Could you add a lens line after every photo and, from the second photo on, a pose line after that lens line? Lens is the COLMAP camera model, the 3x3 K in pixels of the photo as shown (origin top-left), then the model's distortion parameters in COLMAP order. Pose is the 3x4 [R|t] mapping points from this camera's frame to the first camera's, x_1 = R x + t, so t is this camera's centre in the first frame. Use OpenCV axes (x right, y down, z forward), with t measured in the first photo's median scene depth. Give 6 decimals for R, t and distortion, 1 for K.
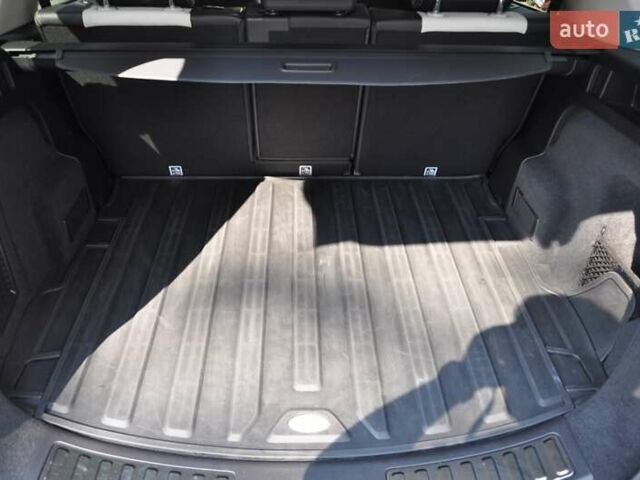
lens RADIAL K [[459.1, 0, 320.0], [0, 459.1, 240.0], [0, 0, 1]] dist [-0.061095, -0.000294]
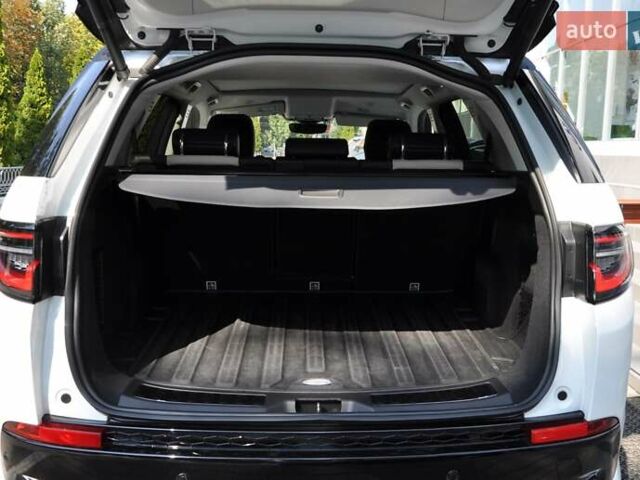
lens RADIAL K [[459.1, 0, 320.0], [0, 459.1, 240.0], [0, 0, 1]] dist [-0.061095, -0.000294]
pose [[0.999874, 0.004596, -0.015222, 0.003054], [-0.010263, 0.917729, -0.397074, 0.427904], [0.012145, 0.397180, 0.917661, -0.373876]]
